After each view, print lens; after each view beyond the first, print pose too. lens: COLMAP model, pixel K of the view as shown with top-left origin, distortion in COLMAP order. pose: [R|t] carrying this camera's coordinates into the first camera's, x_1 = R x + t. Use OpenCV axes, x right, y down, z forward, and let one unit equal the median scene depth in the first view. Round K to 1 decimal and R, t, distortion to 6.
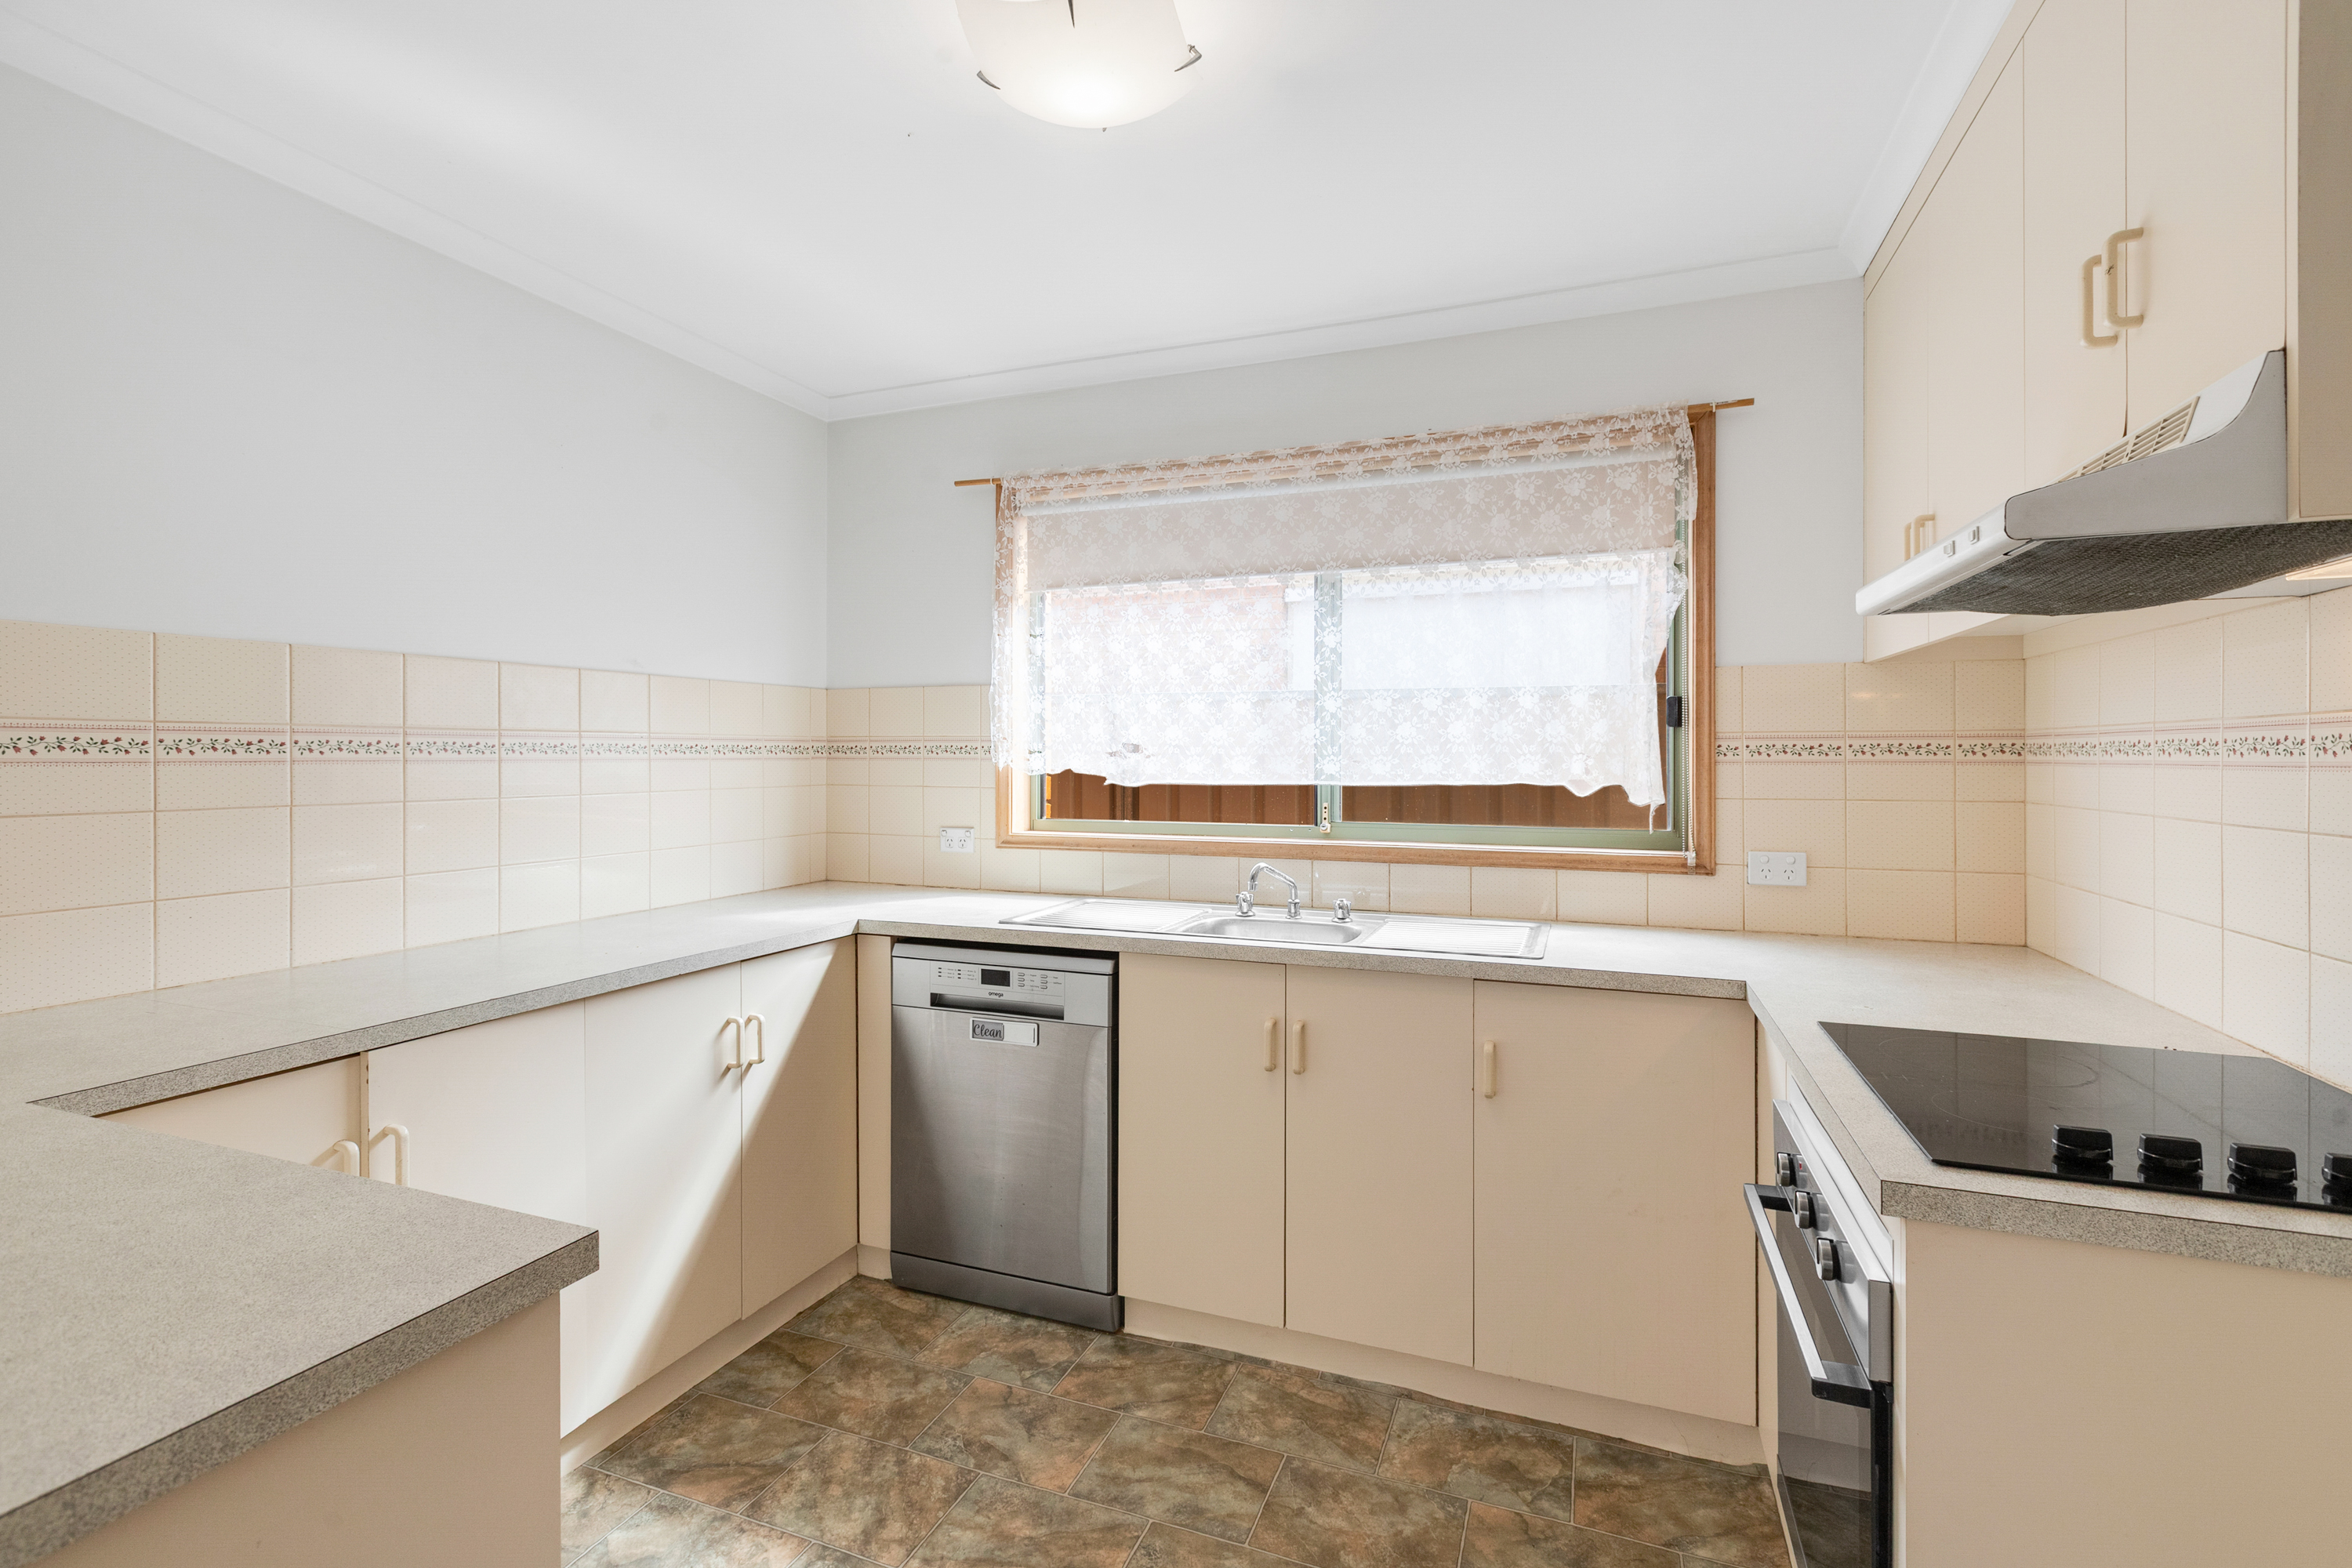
lens RADIAL K [[1058.2, 0, 1181.4], [0, 1058.2, 763.8], [0, 0, 1]] dist [0.008730, -0.000466]
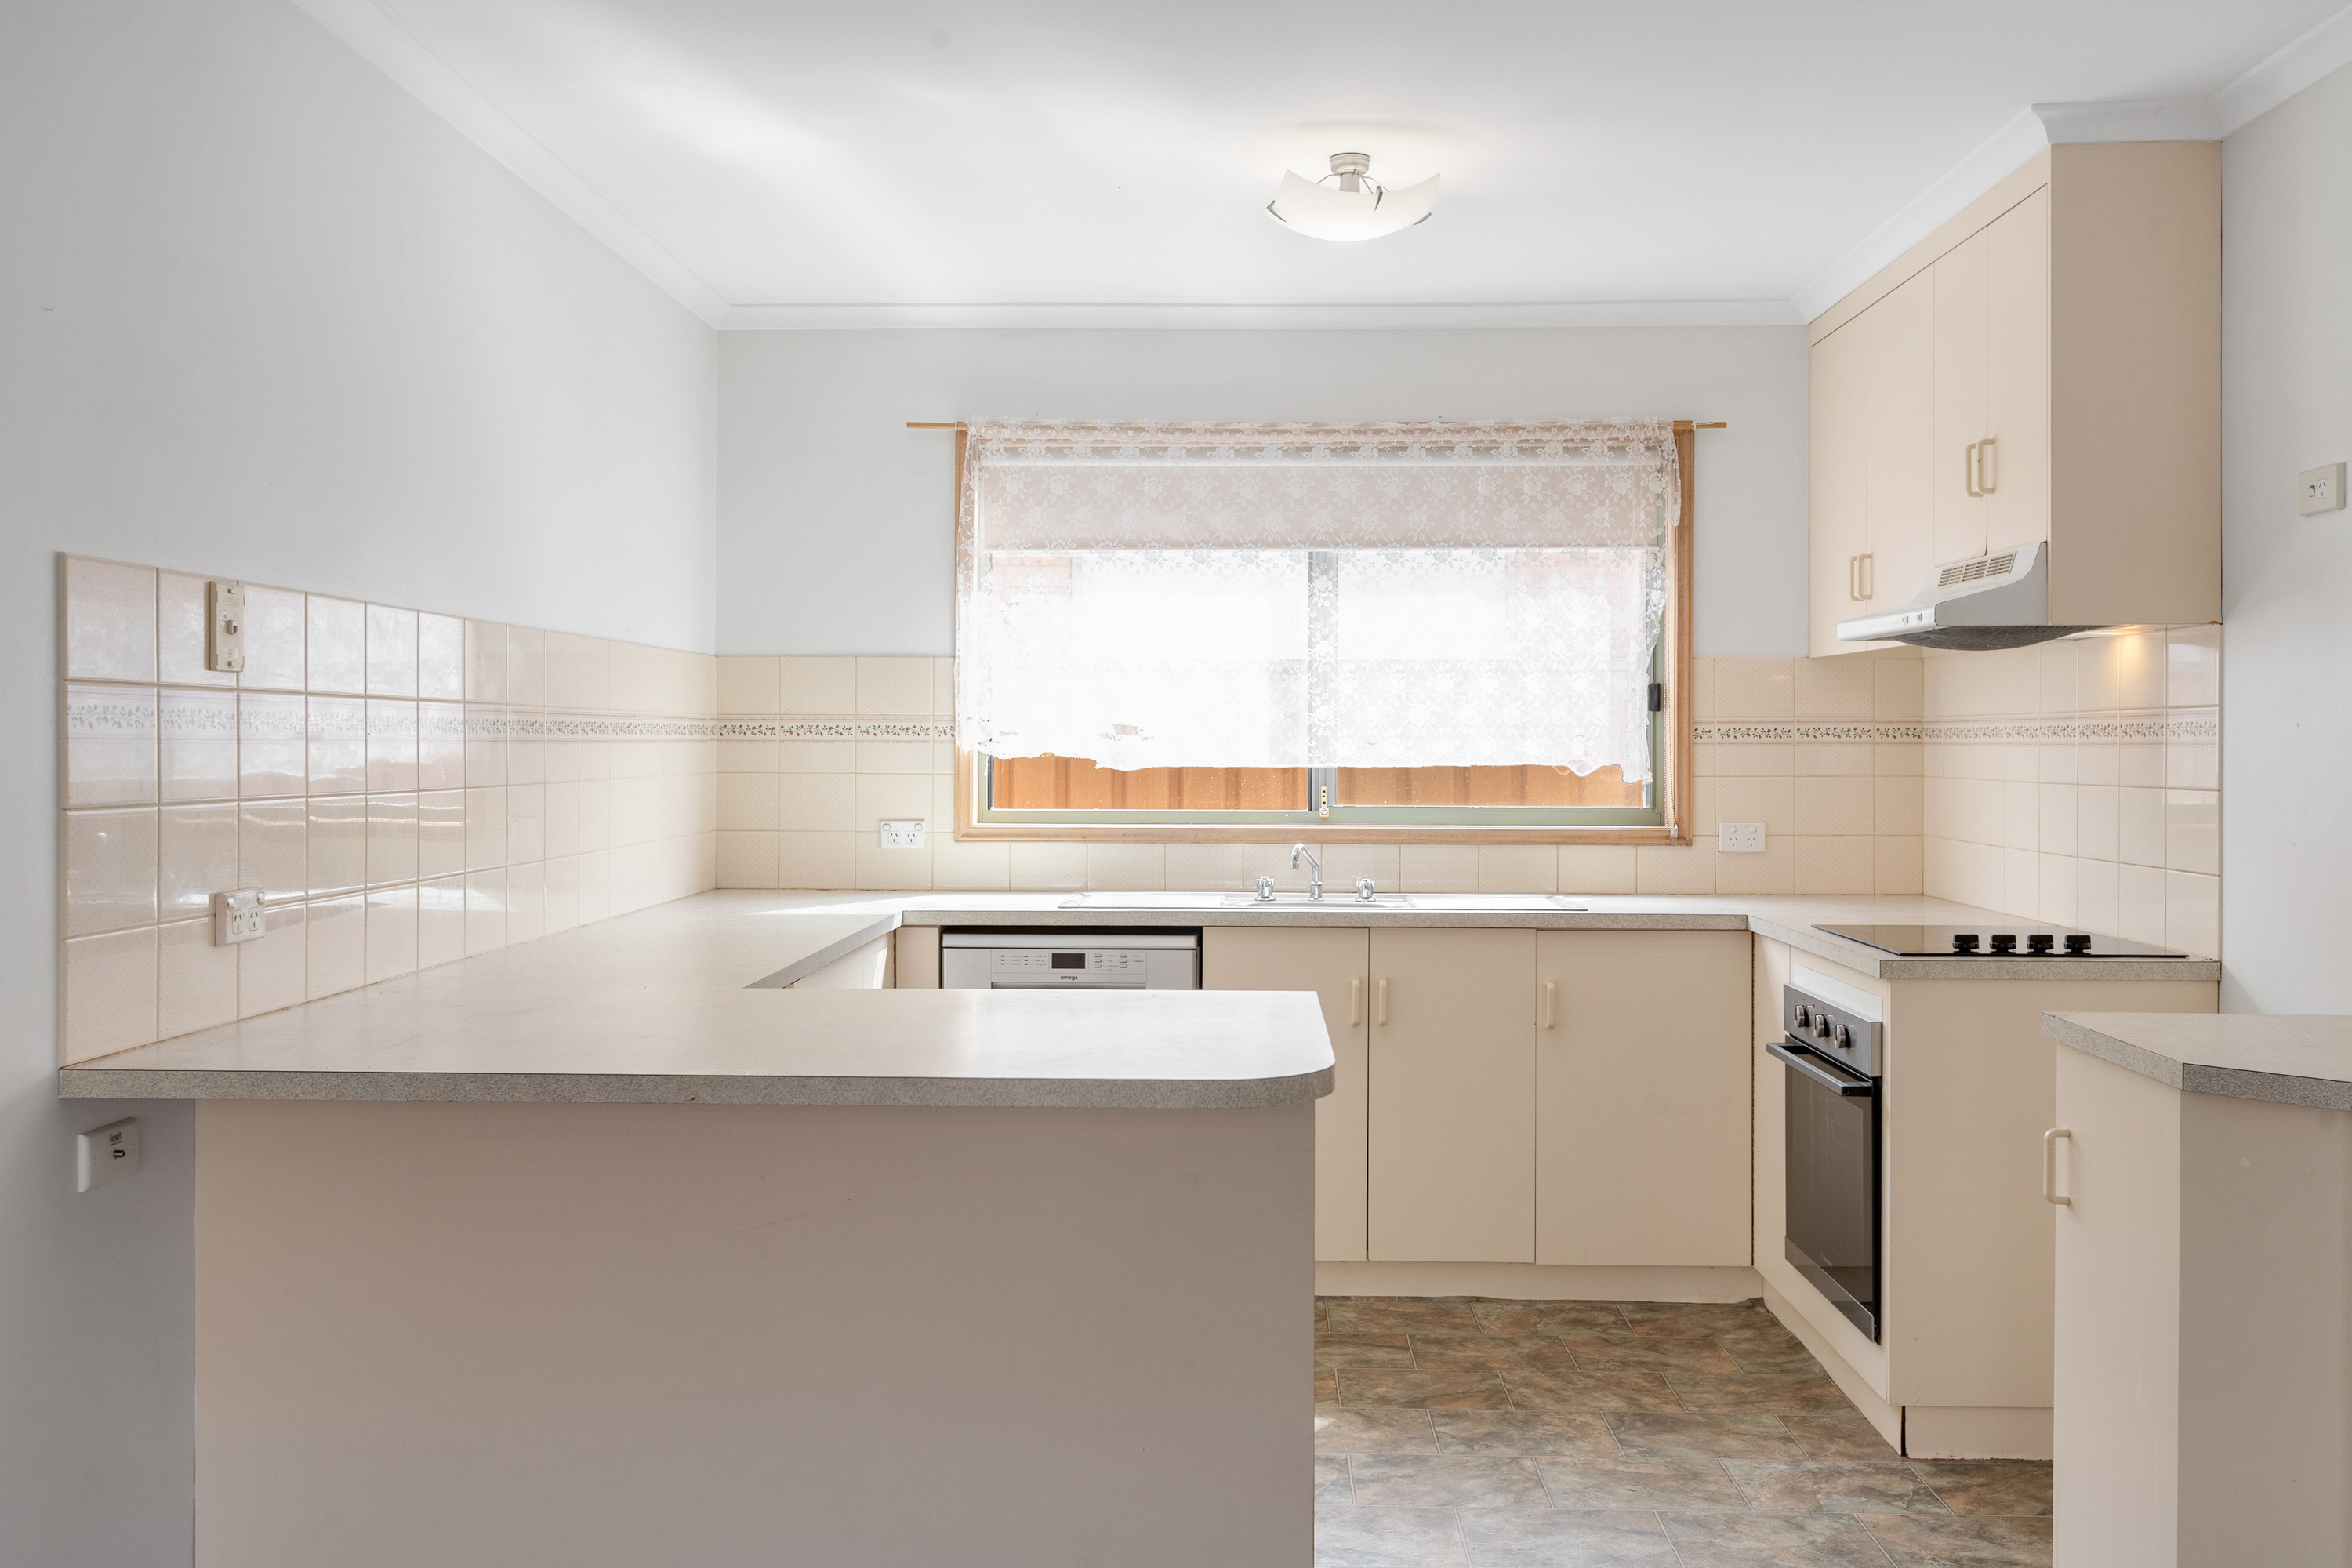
lens RADIAL K [[1995.8, 0, 1173.1], [0, 1995.8, 775.7], [0, 0, 1]] dist [0.008381, -0.000790]
pose [[0.945094, -0.005404, 0.326753, -0.696944], [0.001643, 0.999929, 0.011785, 0.006455], [-0.326793, -0.010601, 0.945036, -0.801738]]
